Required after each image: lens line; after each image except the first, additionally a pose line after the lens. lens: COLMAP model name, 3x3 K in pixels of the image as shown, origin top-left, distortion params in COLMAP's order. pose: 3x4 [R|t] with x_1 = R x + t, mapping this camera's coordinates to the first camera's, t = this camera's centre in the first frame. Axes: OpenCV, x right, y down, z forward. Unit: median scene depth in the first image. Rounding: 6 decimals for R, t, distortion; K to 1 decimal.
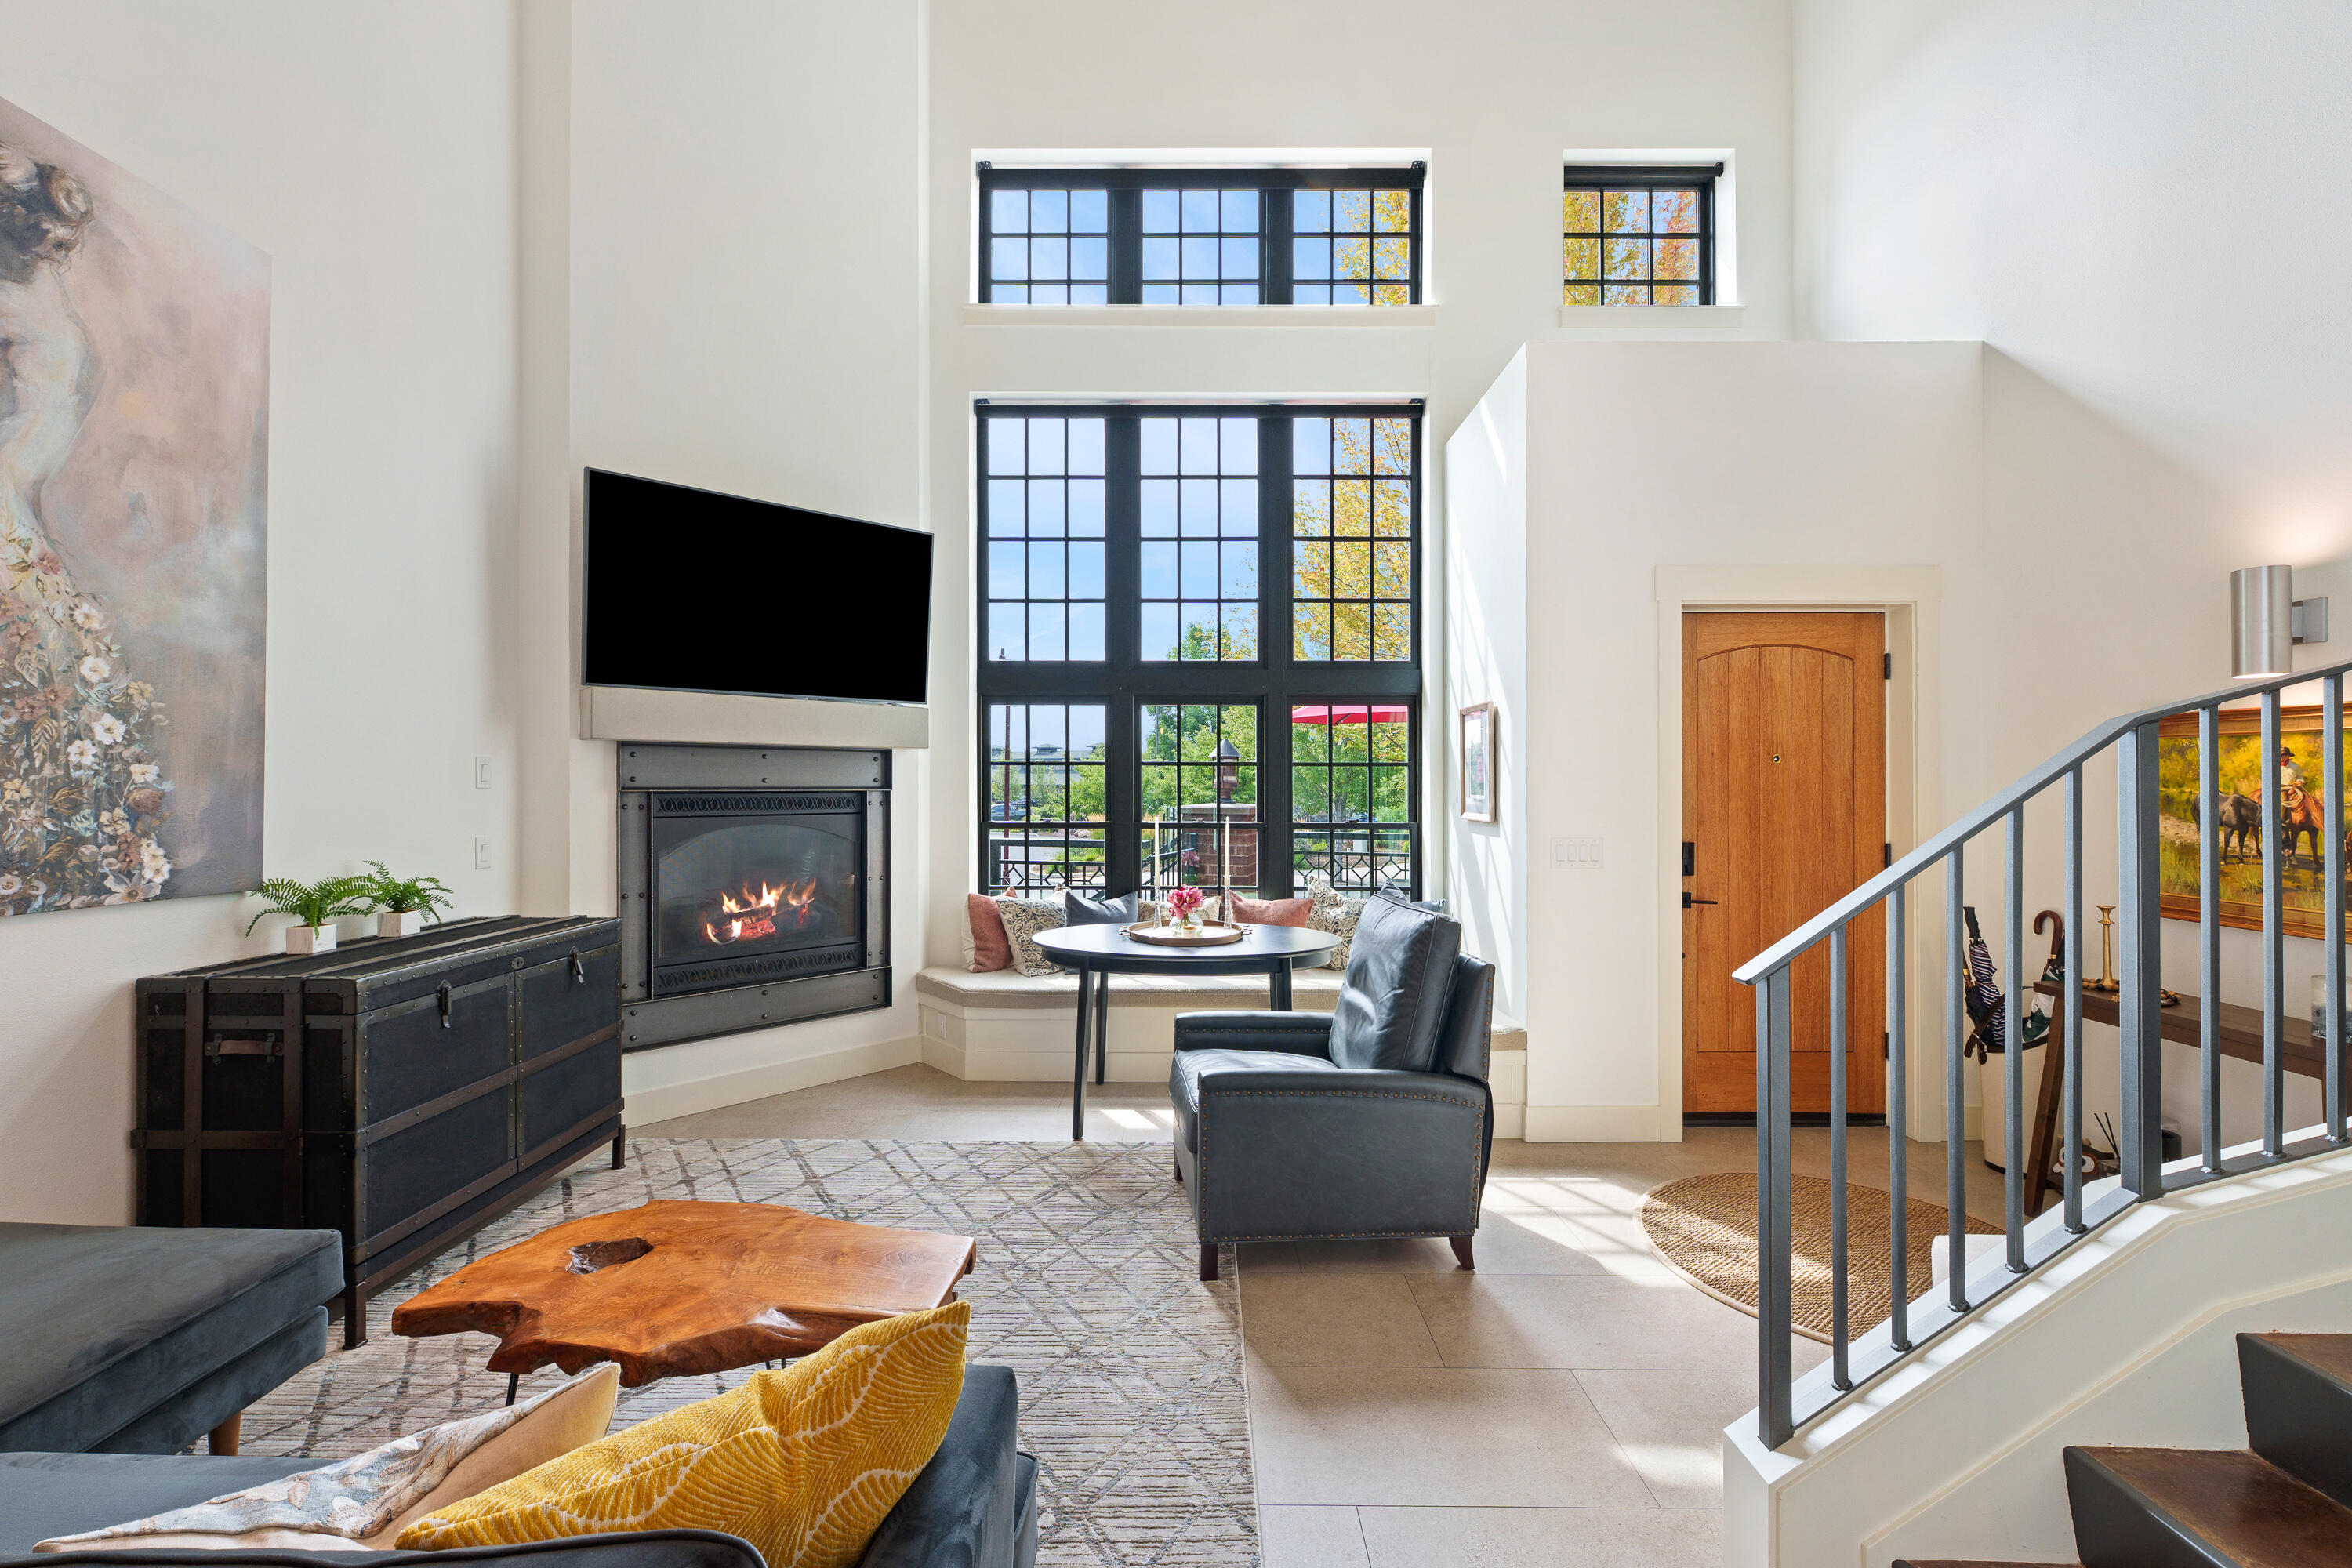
lens RADIAL K [[950.9, 0, 1179.9], [0, 950.9, 779.9], [0, 0, 1]] dist [0.000509, -0.000194]
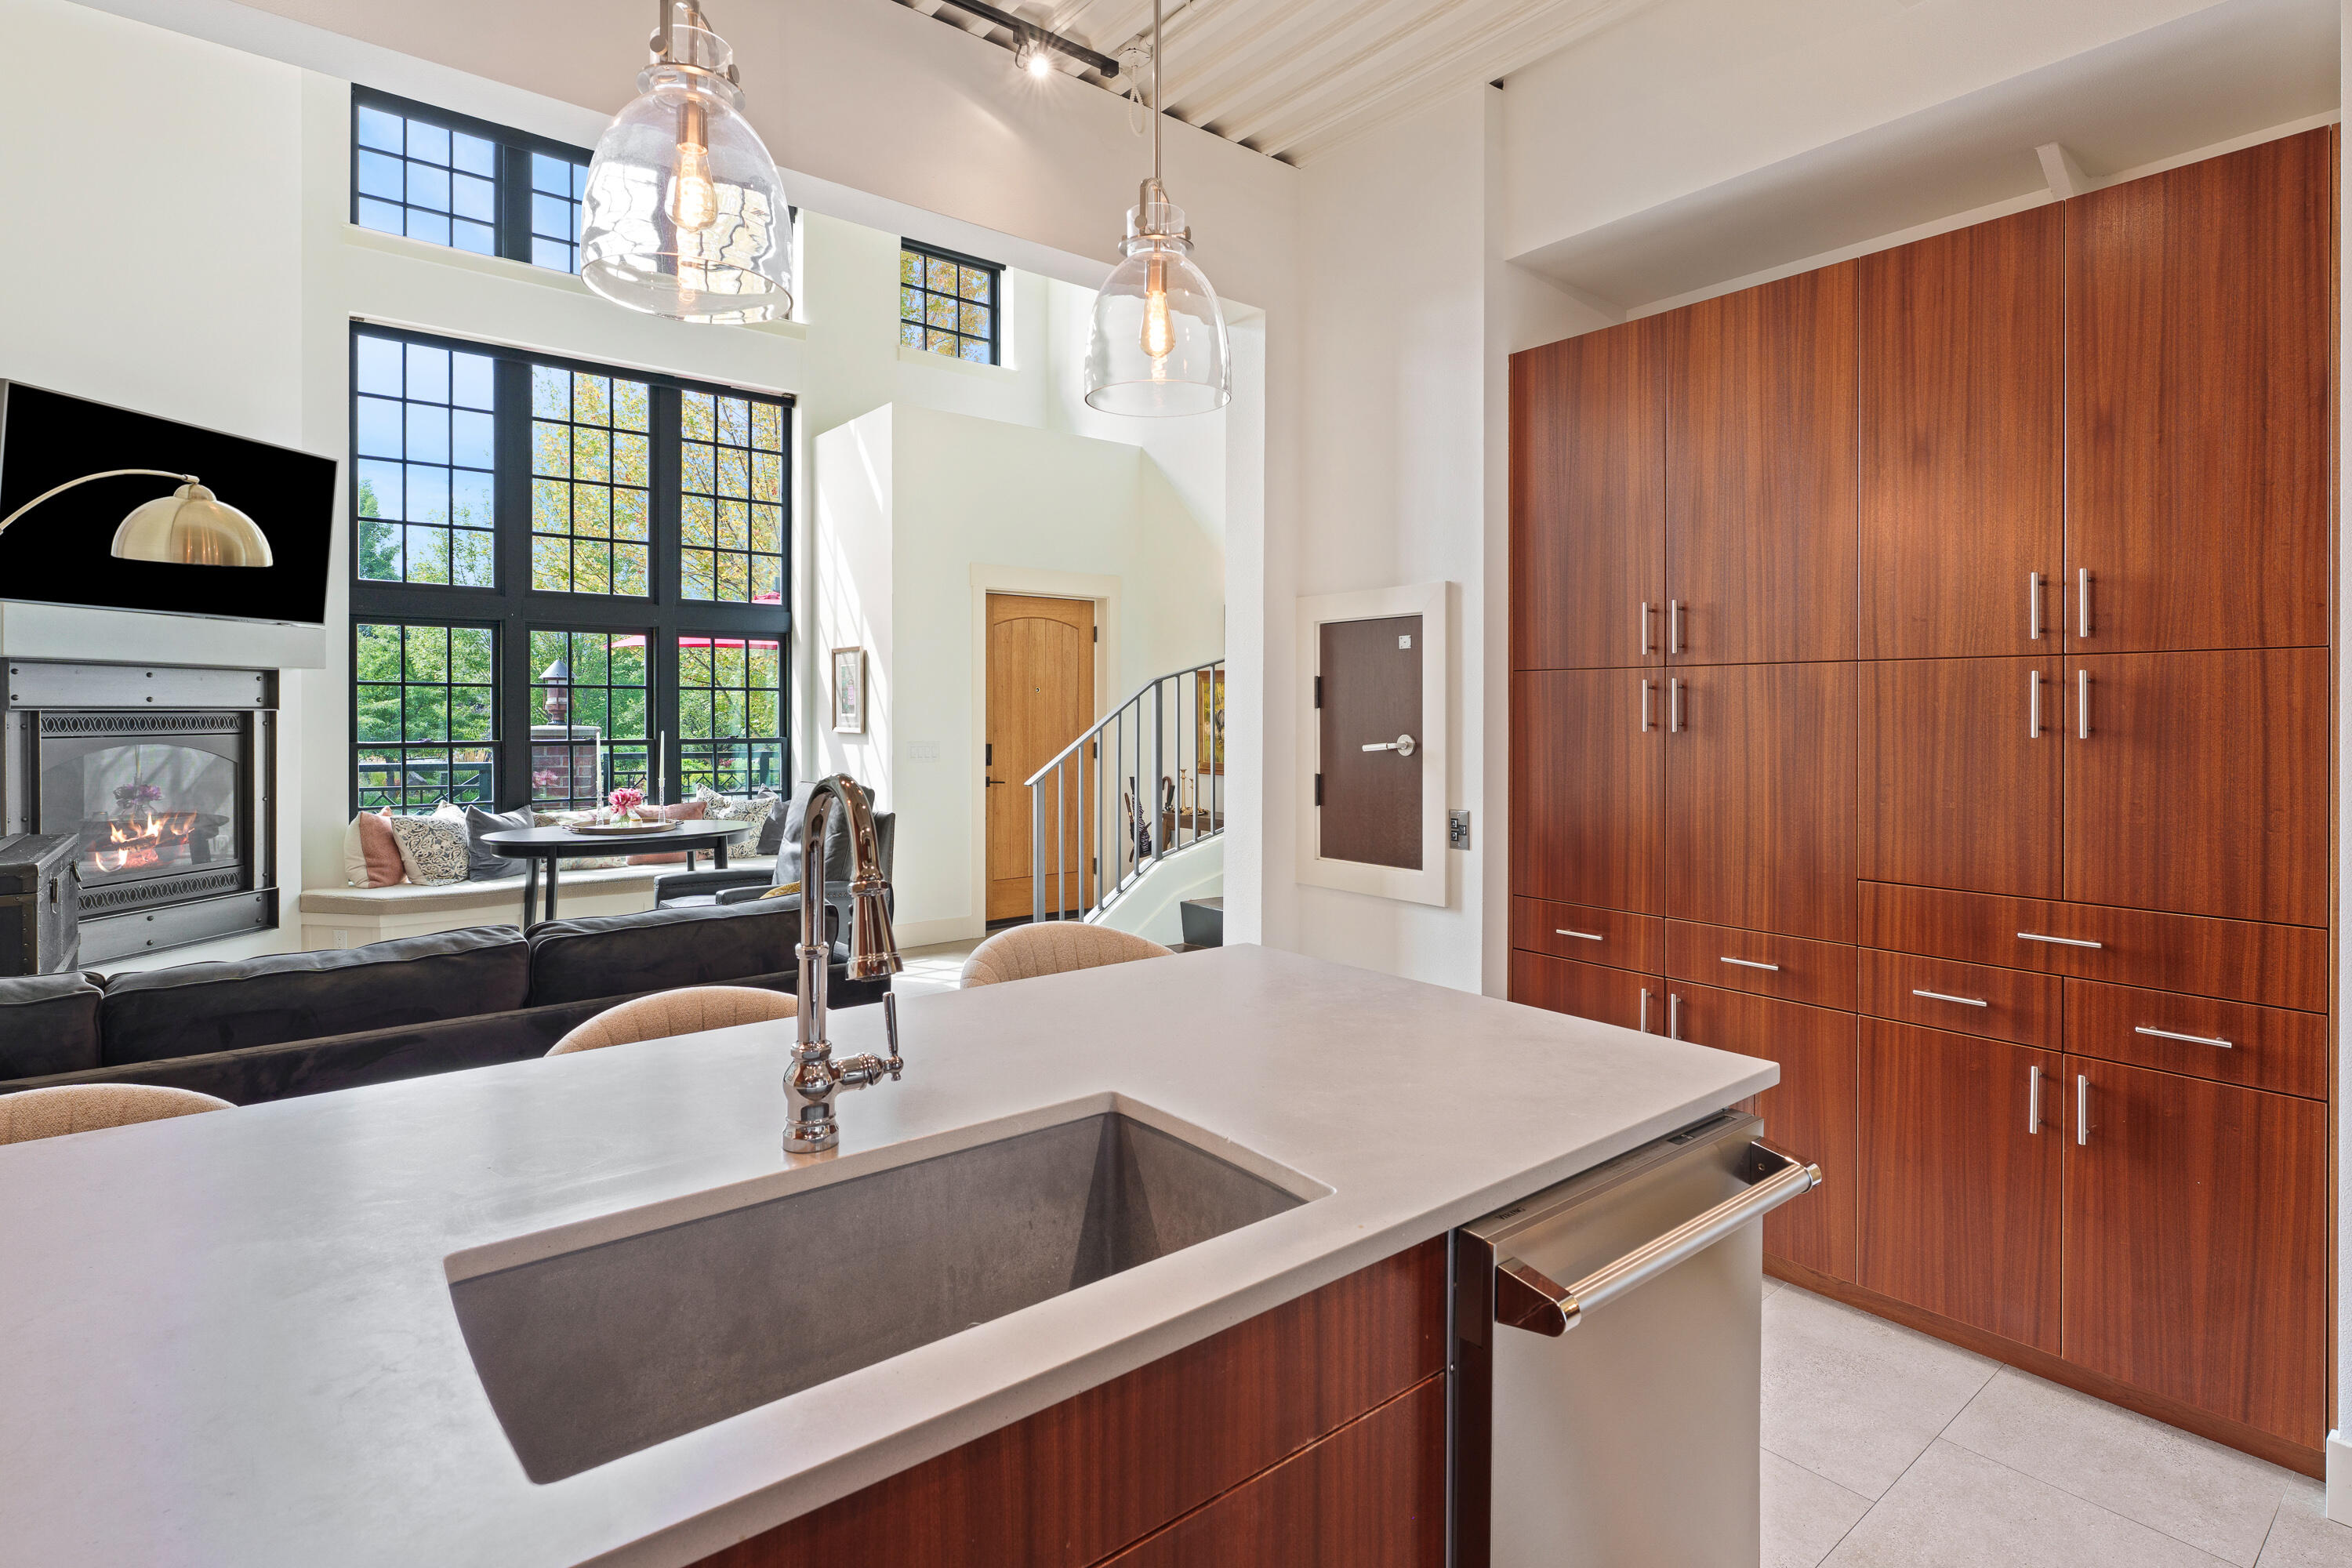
lens RADIAL K [[1164.0, 0, 1182.0], [0, 1164.0, 712.1], [0, 0, 1]] dist [0.000165, -0.000118]
pose [[0.772067, -0.000833, 0.635541, -0.426644], [-0.003686, 0.999976, 0.005789, 0.002674], [-0.635531, -0.006812, 0.772045, -0.661386]]
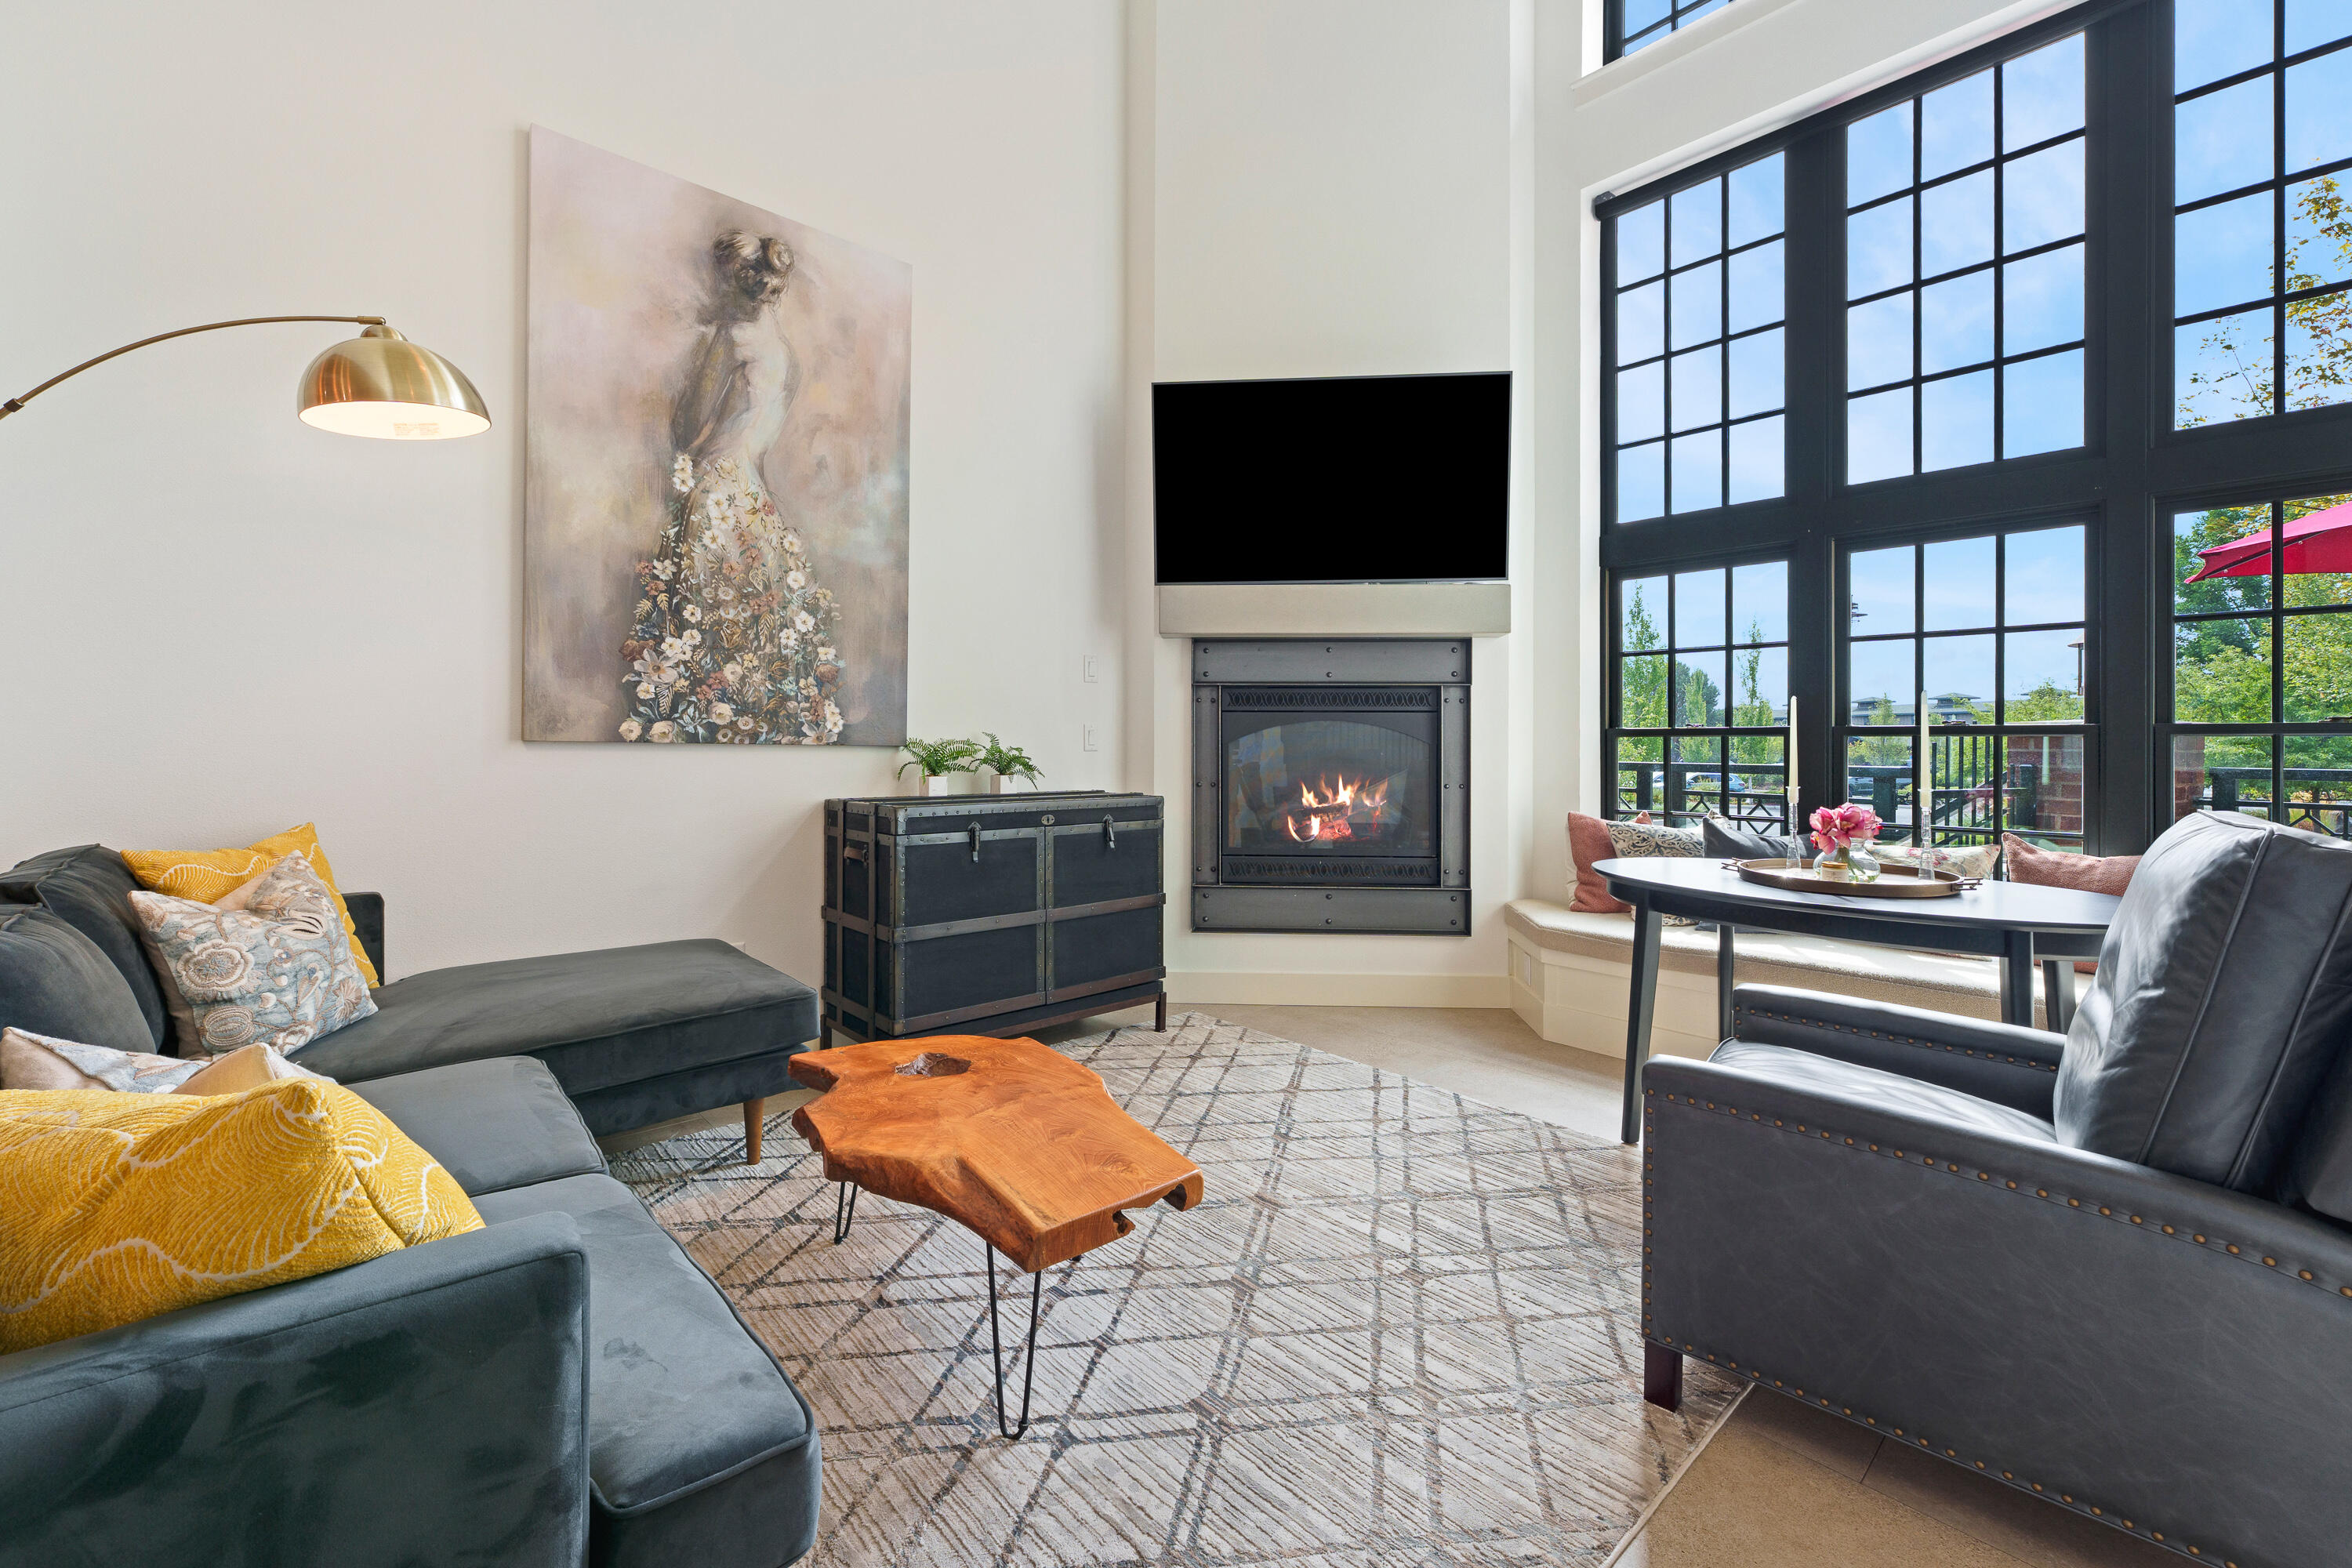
lens RADIAL K [[958.3, 0, 1170.7], [0, 958.3, 745.9], [0, 0, 1]] dist [0.000506, 0.000036]
pose [[0.674439, 0.002438, -0.738326, 0.190179], [-0.000956, 0.999997, 0.002429, 0.078534], [0.738330, -0.000932, 0.674439, 0.261632]]
